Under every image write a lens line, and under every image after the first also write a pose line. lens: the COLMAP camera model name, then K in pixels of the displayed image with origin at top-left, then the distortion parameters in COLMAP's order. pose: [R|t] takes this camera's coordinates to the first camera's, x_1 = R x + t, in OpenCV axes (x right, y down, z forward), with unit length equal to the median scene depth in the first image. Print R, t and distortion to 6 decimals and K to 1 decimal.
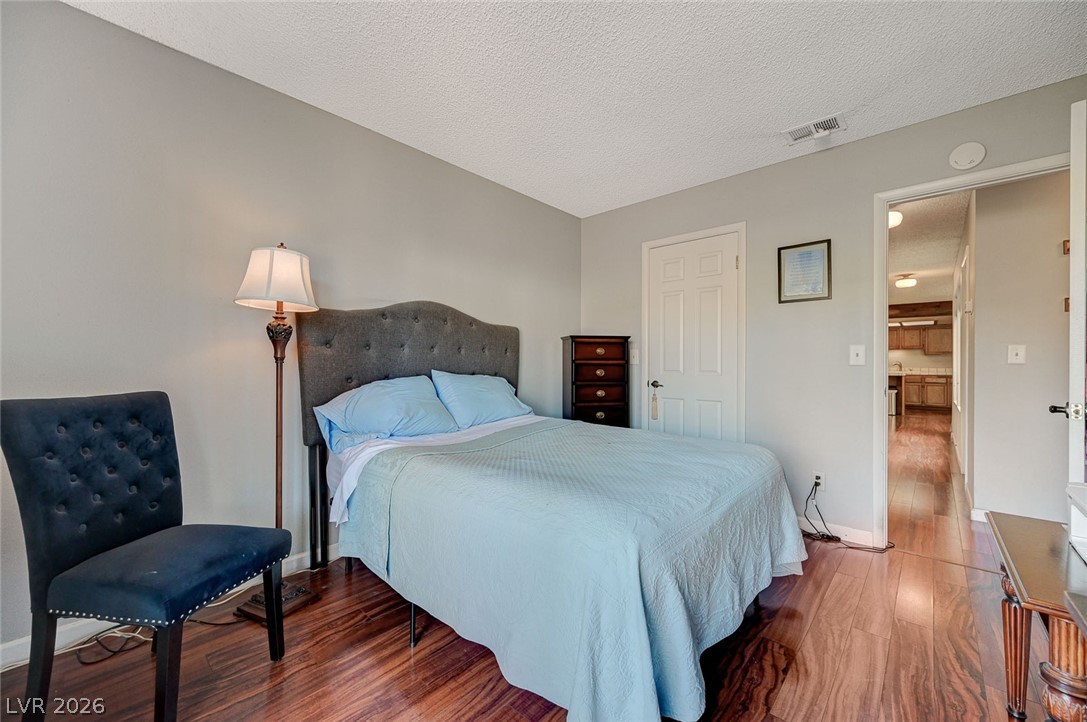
lens RADIAL K [[435.5, 0, 537.7], [0, 435.5, 363.9], [0, 0, 1]] dist [0.002253, 0.000266]
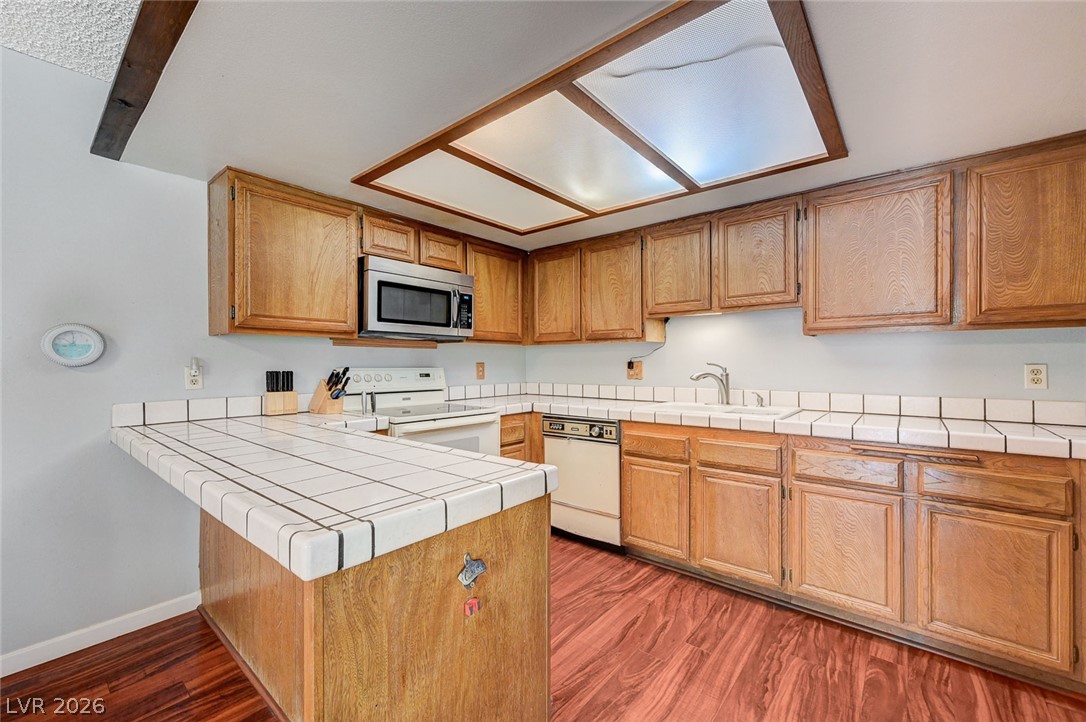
lens RADIAL K [[435.1, 0, 548.3], [0, 435.1, 366.3], [0, 0, 1]] dist [0.002253, 0.000266]
pose [[0.999056, 0.005253, 0.043125, 0.754108], [-0.005434, 0.999977, 0.004072, -0.004931], [-0.043103, -0.004302, 0.999061, 0.795744]]
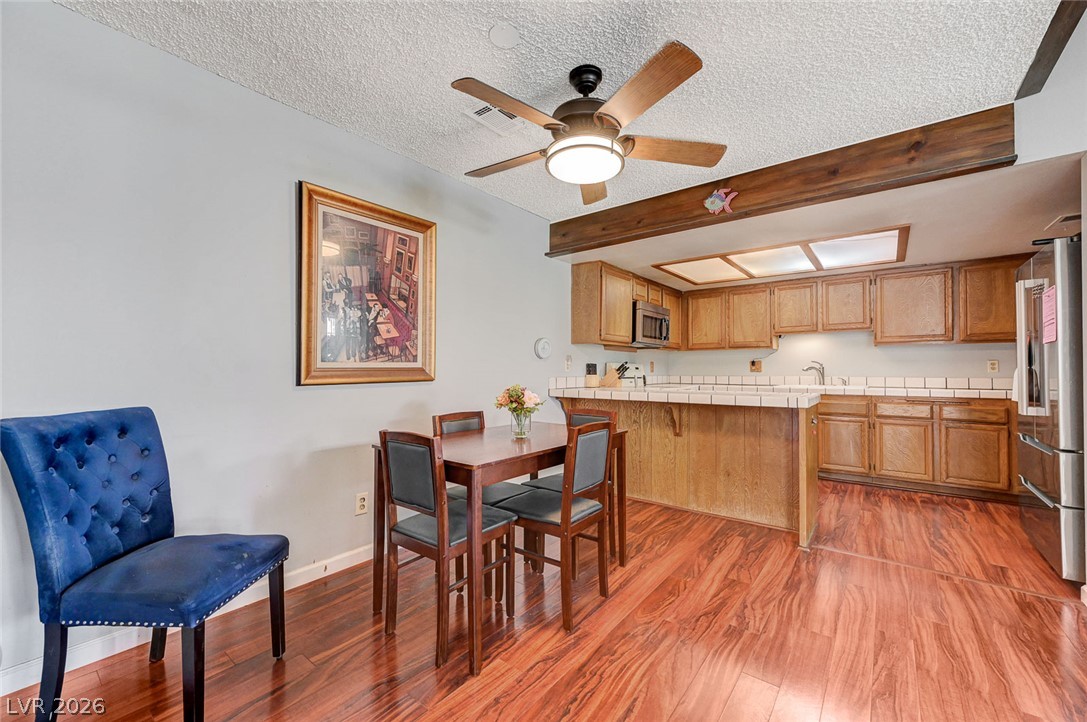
lens RADIAL K [[435.5, 0, 543.7], [0, 435.5, 365.4], [0, 0, 1]] dist [0.002253, 0.000266]
pose [[0.997609, 0.010330, 0.068339, 0.559707], [-0.009154, 0.999805, -0.017501, 0.007922], [-0.068506, 0.016834, 0.997509, 0.625903]]
